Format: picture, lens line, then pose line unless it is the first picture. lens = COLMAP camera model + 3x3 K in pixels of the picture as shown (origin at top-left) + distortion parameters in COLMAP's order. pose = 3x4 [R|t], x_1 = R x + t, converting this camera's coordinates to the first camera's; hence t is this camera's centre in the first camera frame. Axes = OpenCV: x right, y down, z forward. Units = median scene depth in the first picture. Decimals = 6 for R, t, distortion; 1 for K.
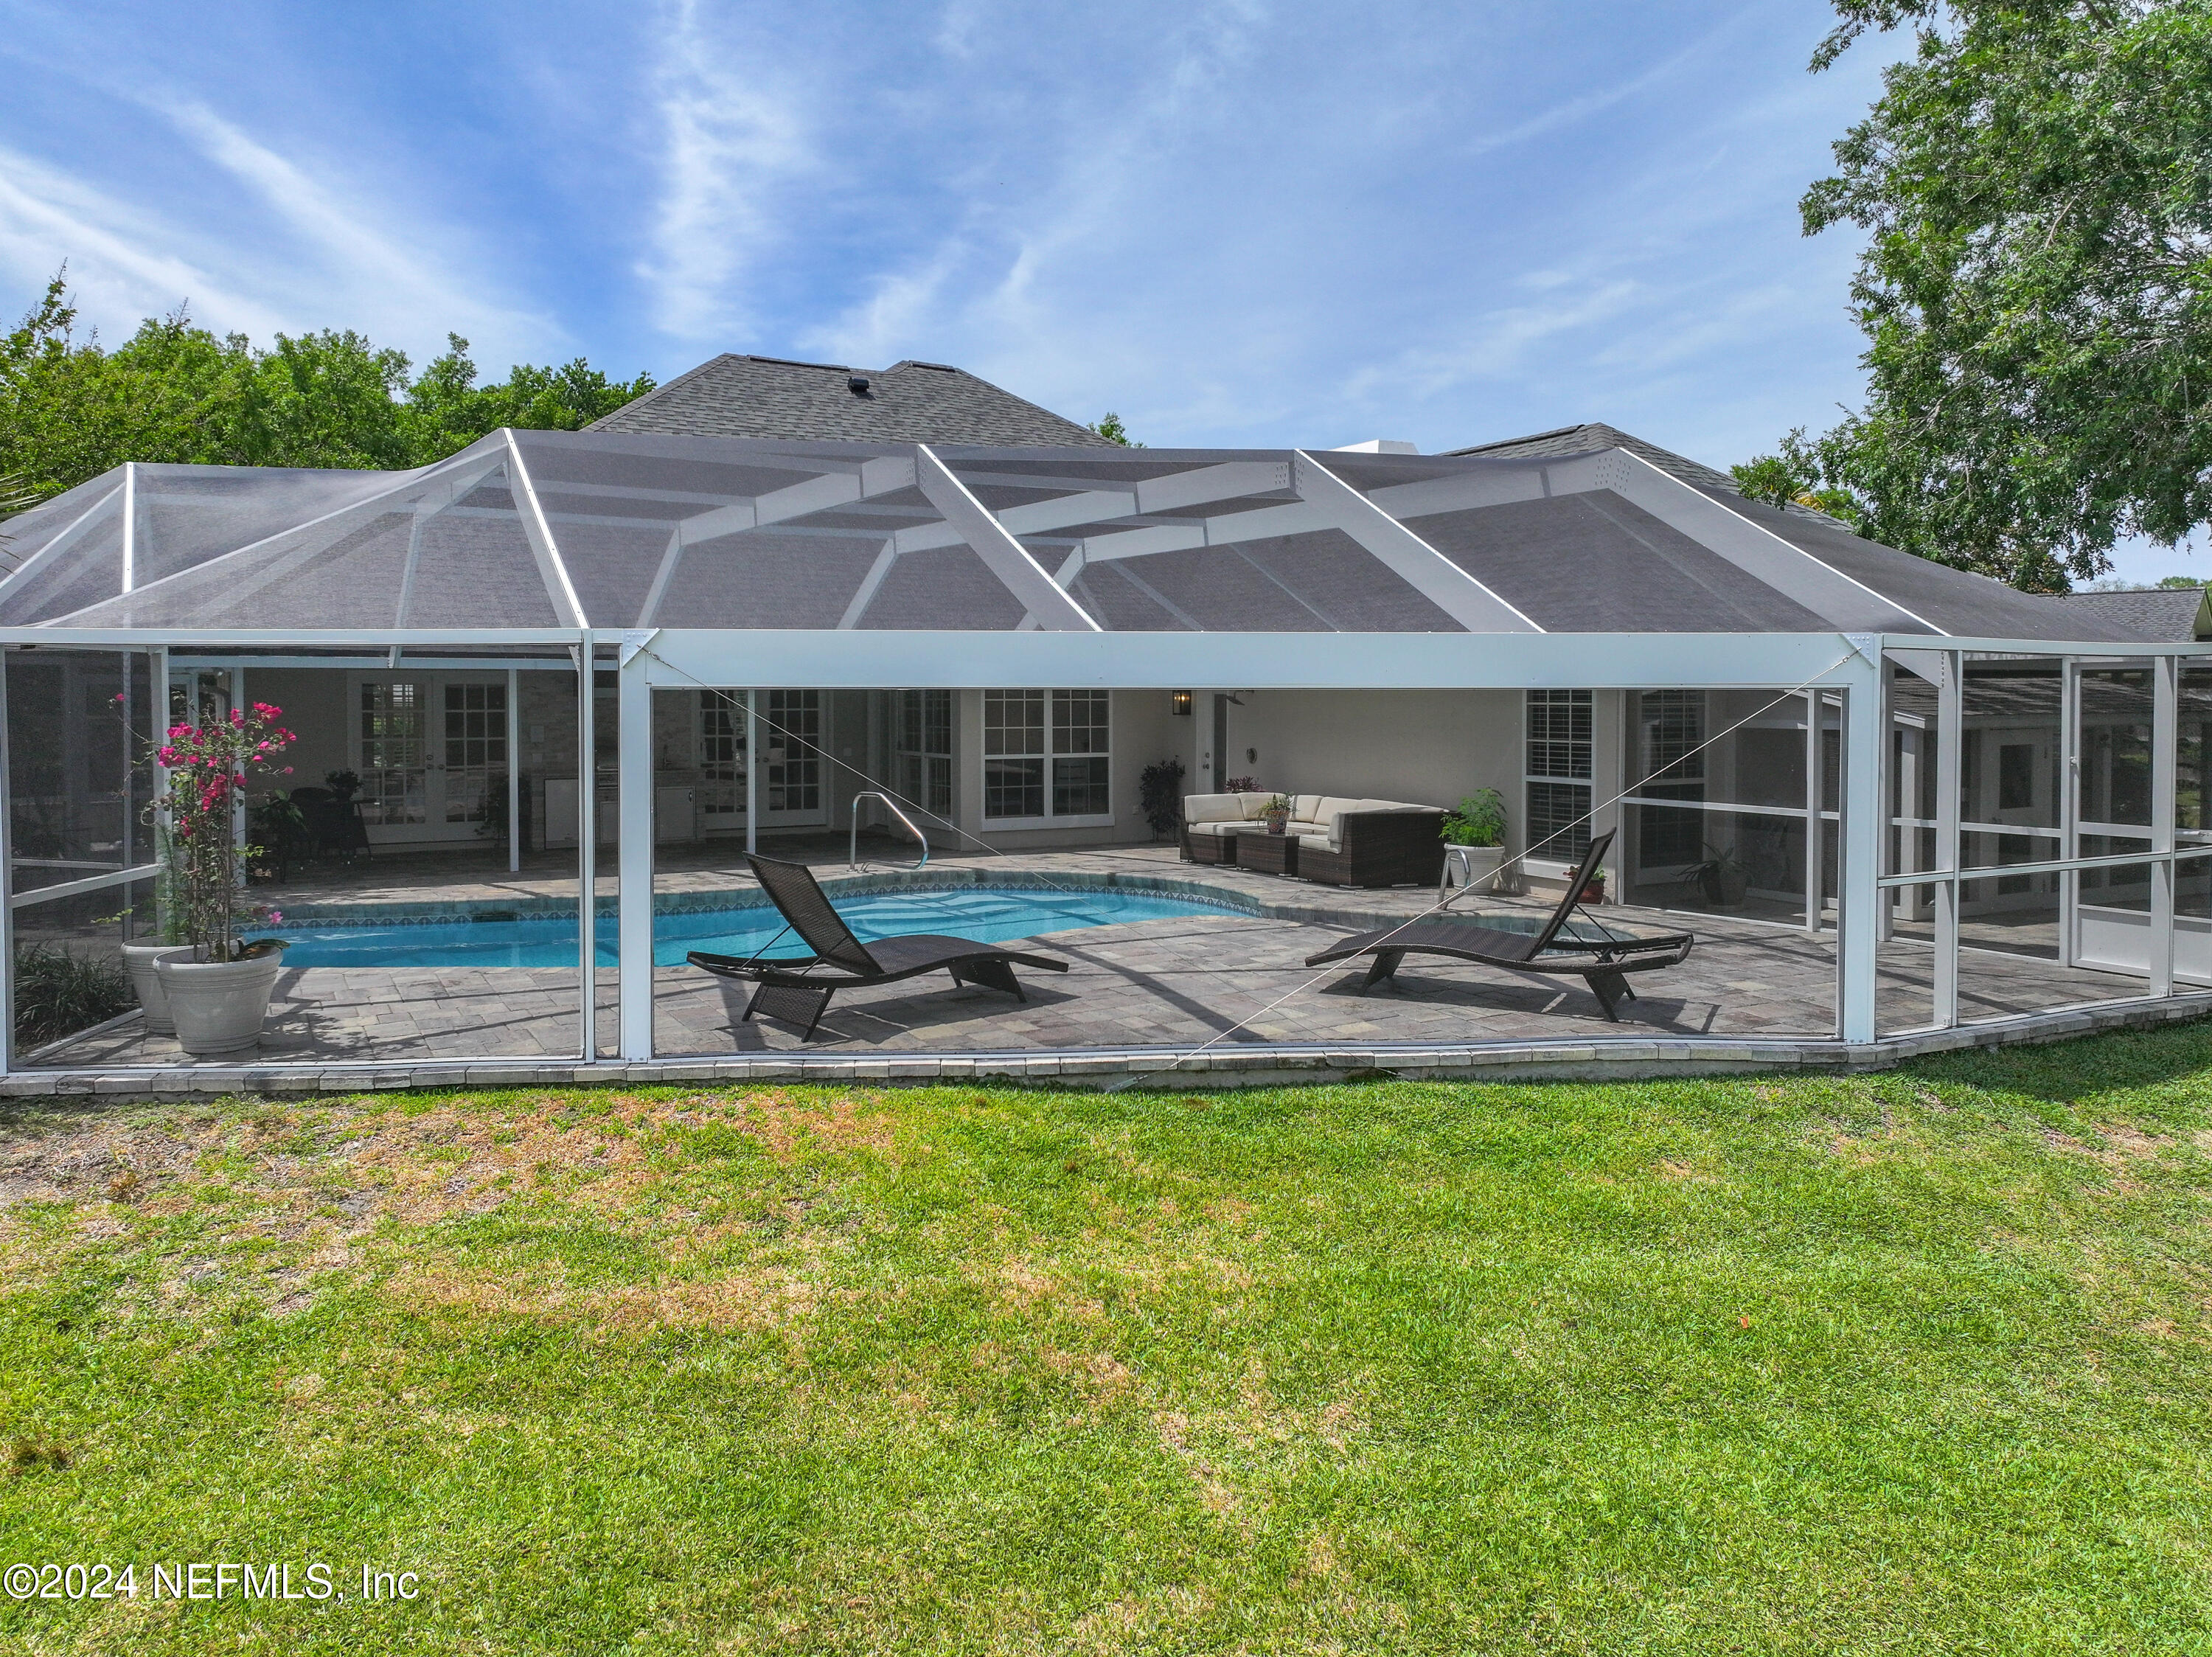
lens RADIAL K [[1650.2, 0, 1095.1], [0, 1650.2, 670.8], [0, 0, 1]] dist [-0.000388, 0.002800]
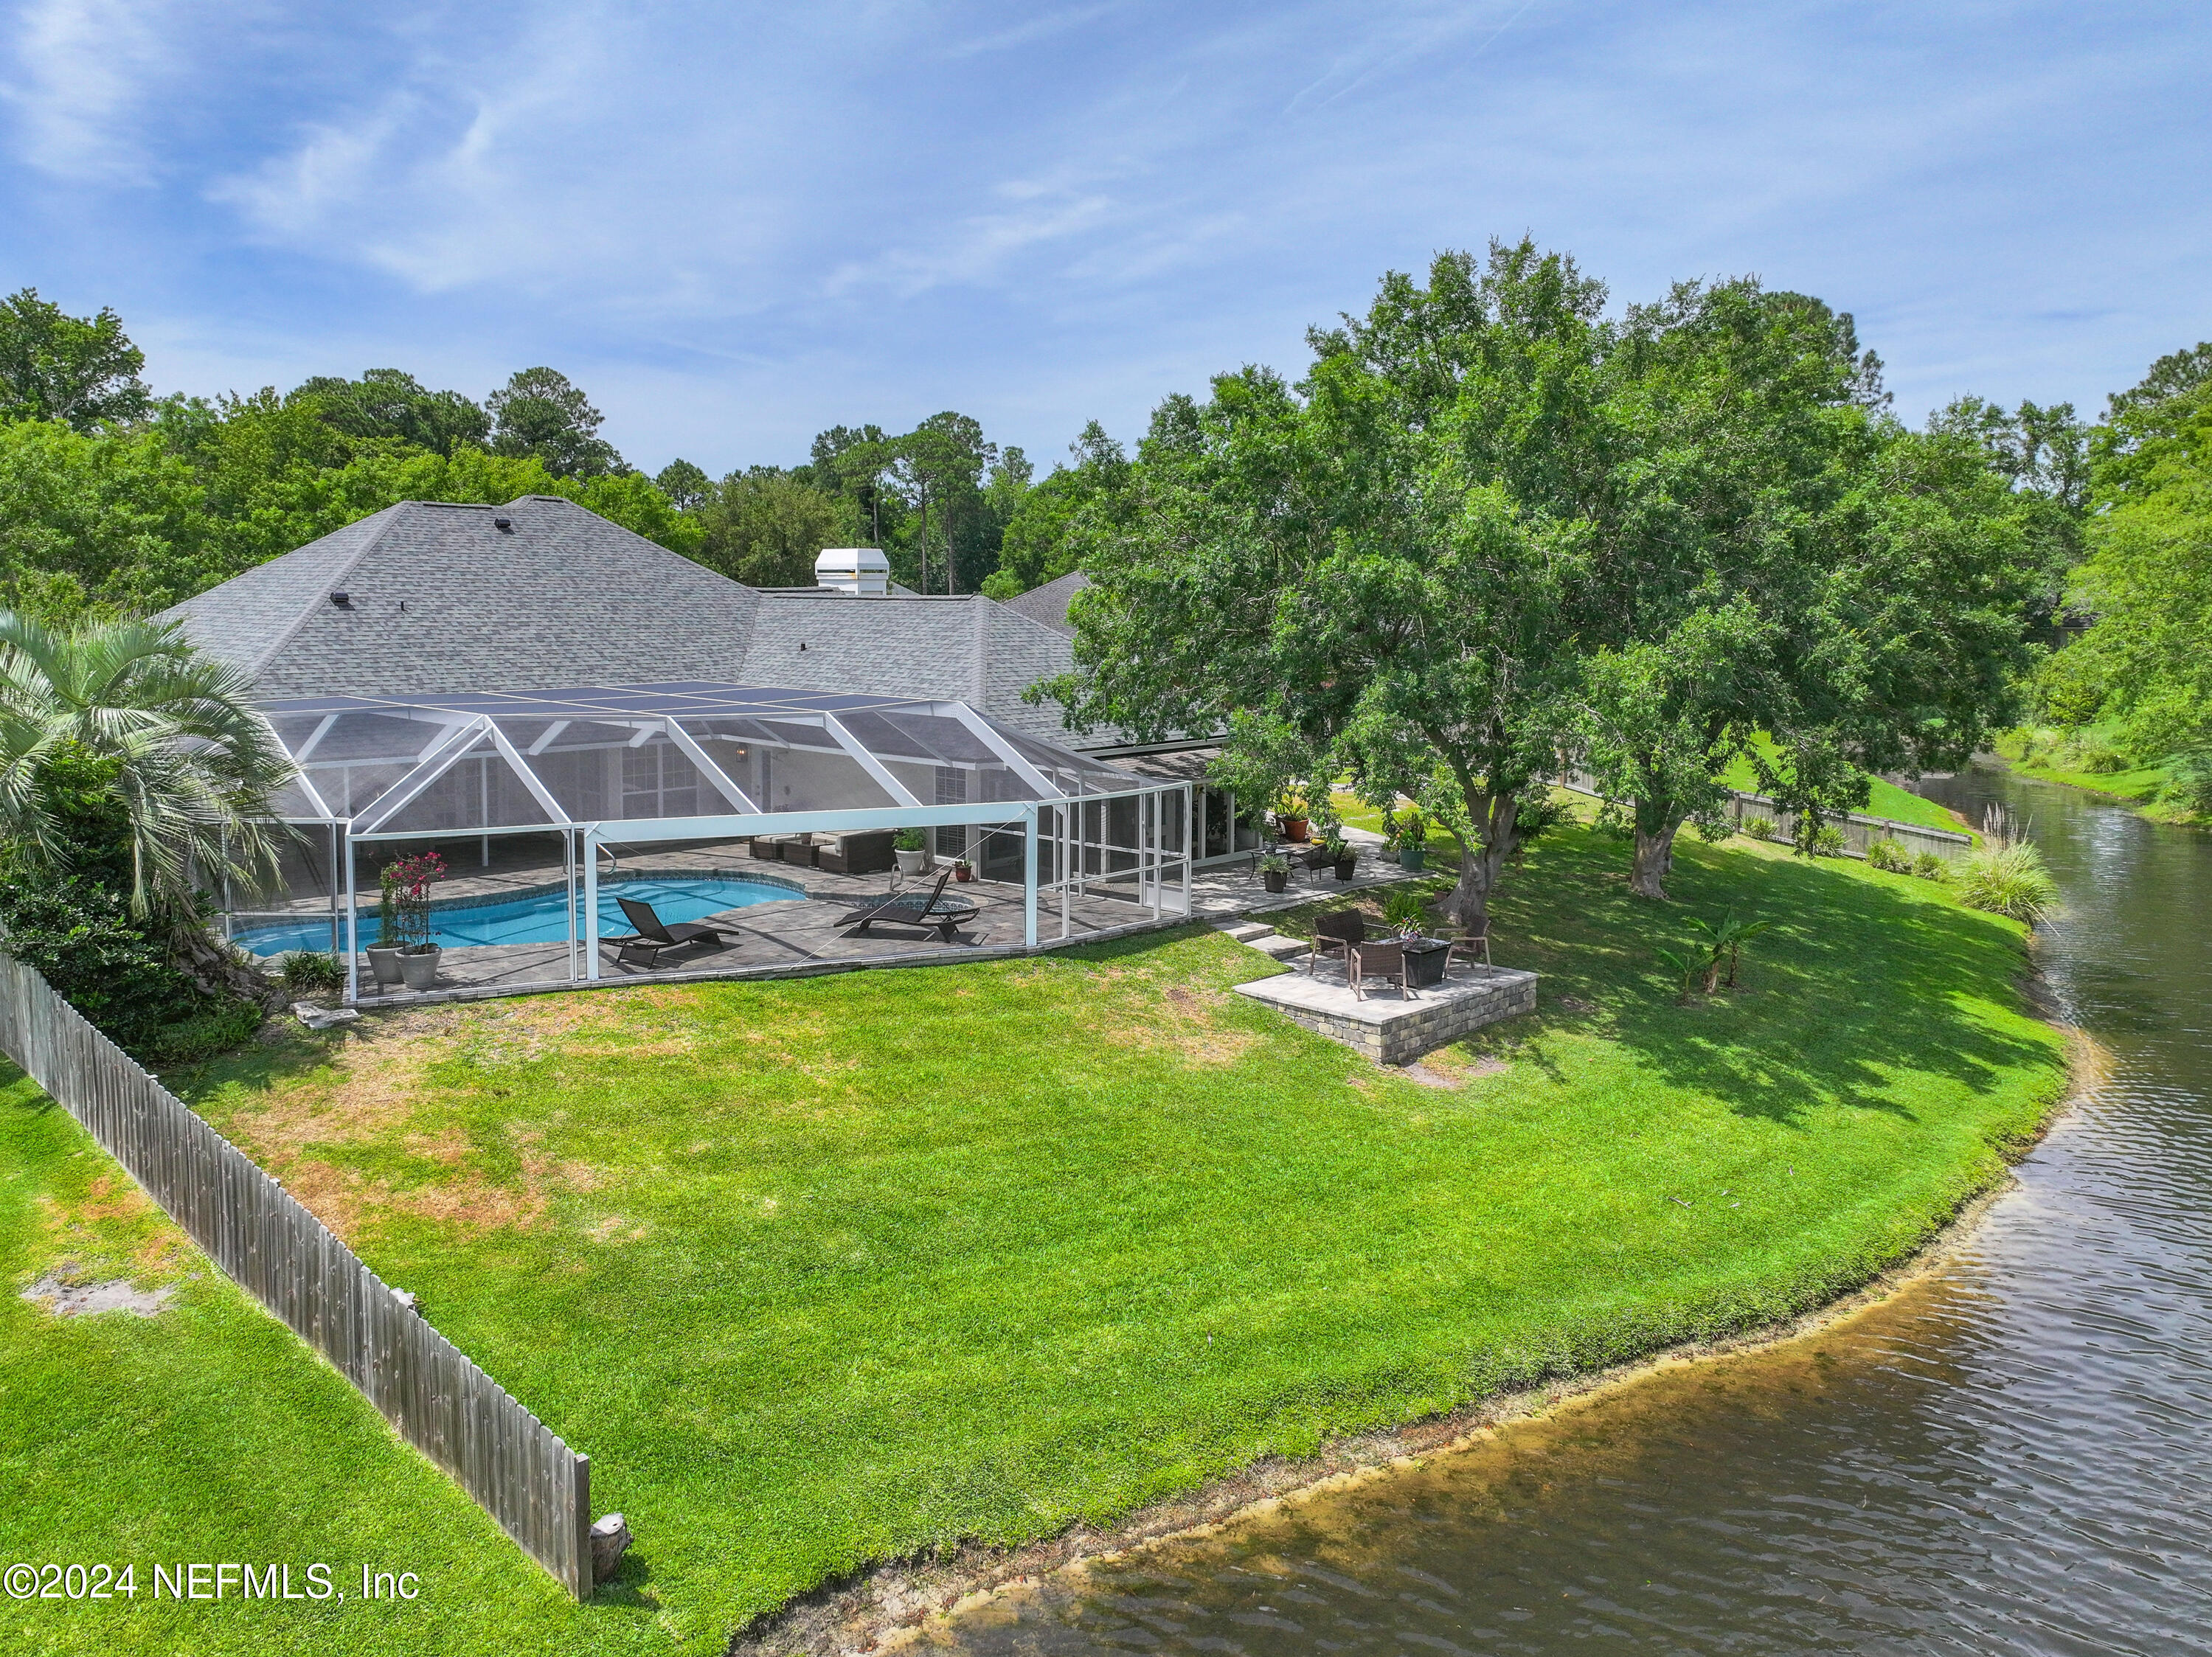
lens RADIAL K [[1649.9, 0, 1095.1], [0, 1649.9, 670.9], [0, 0, 1]] dist [-0.000388, 0.002800]
pose [[0.952058, -0.008420, 0.305800, -0.308495], [-0.010607, 0.998111, 0.060508, -0.434916], [-0.305732, -0.060851, 0.950171, -1.764524]]
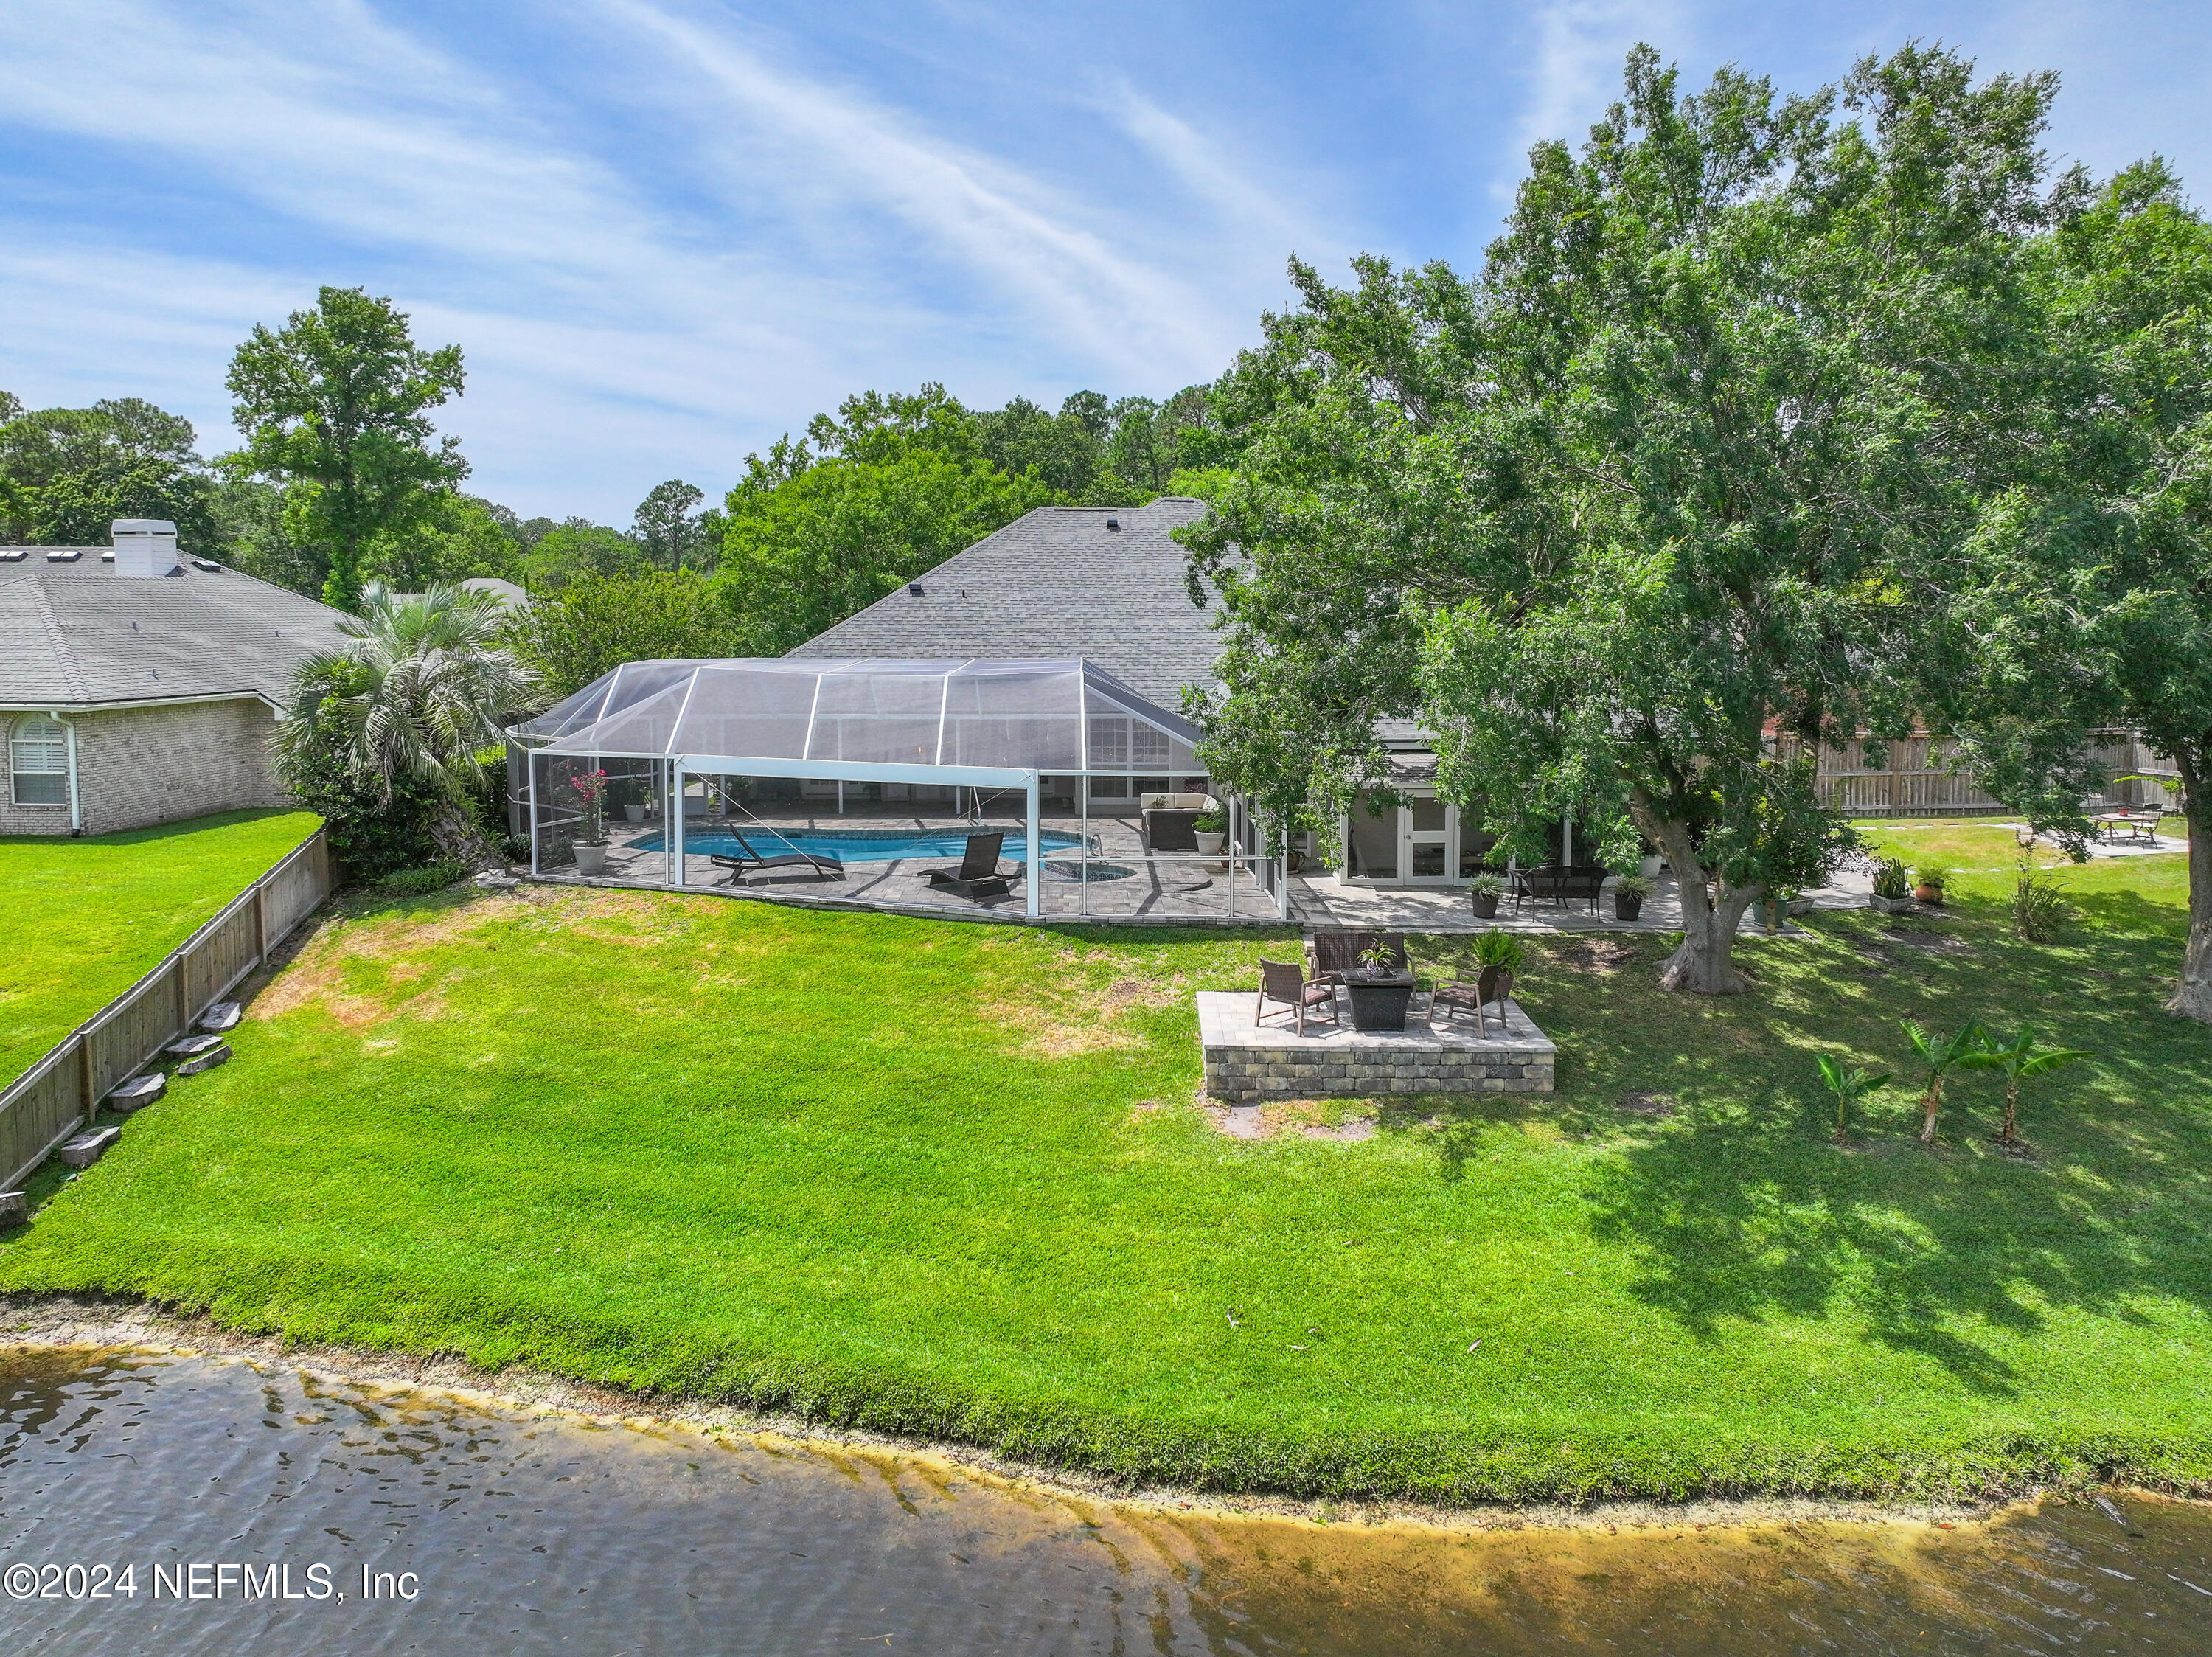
lens RADIAL K [[1650.2, 0, 1095.1], [0, 1650.2, 670.8], [0, 0, 1]] dist [-0.000388, 0.002800]
pose [[0.883106, 0.017673, -0.468841, 1.924613], [0.007028, 0.998680, 0.050883, -0.341154], [0.469121, -0.048229, 0.881816, -1.446968]]
